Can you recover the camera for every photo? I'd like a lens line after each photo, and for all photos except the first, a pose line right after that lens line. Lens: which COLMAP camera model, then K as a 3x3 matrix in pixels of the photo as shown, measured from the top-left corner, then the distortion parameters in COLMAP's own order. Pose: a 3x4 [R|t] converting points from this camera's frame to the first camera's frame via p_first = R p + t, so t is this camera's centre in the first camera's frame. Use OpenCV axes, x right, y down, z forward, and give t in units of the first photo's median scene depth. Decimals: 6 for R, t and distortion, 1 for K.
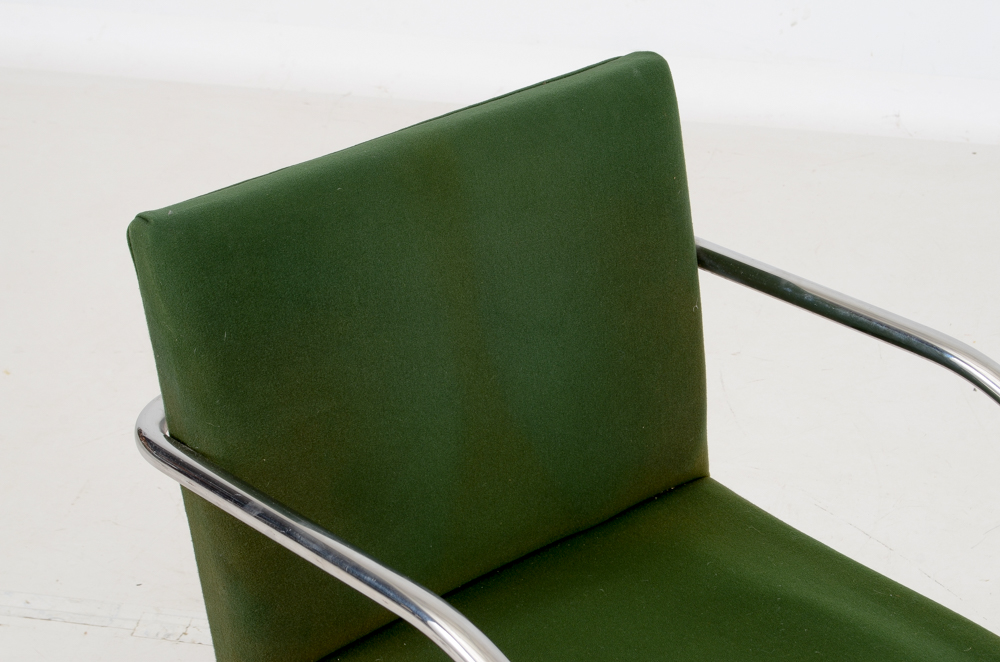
lens RADIAL K [[2306.7, 0, 500.0], [0, 2306.7, 331.0], [0, 0, 1]] dist [0.045063, 0.342535]
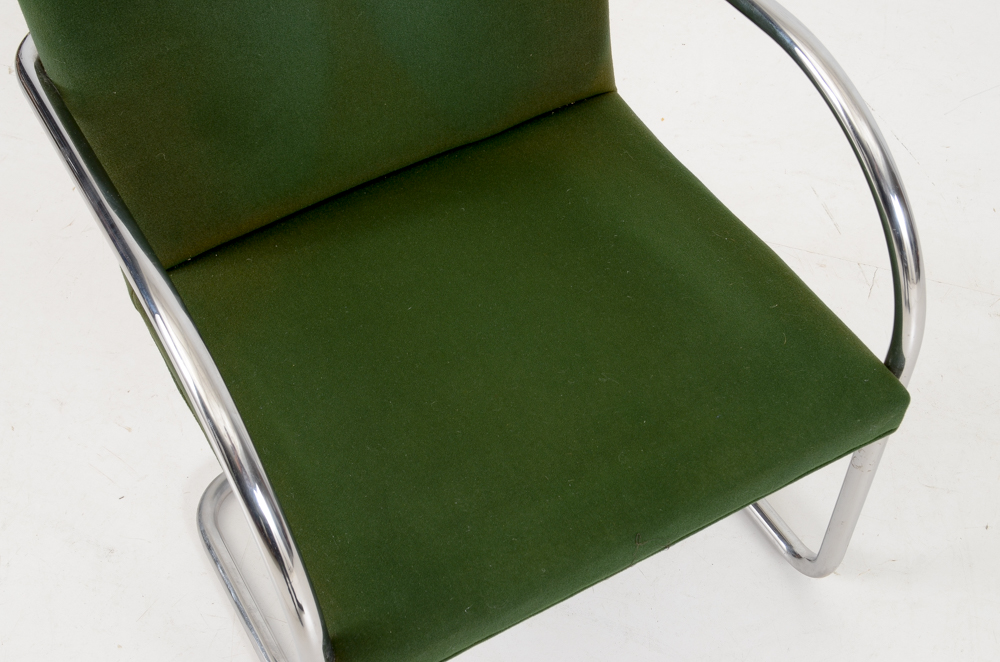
lens RADIAL K [[1513.3, 0, 500.0], [0, 1513.3, 331.0], [0, 0, 1]] dist [-0.022263, 0.027086]
pose [[0.973387, 0.121650, -0.194212, 0.212234], [-0.044568, 0.931782, 0.360272, -0.097560], [0.224790, -0.342028, 0.912407, 0.320391]]
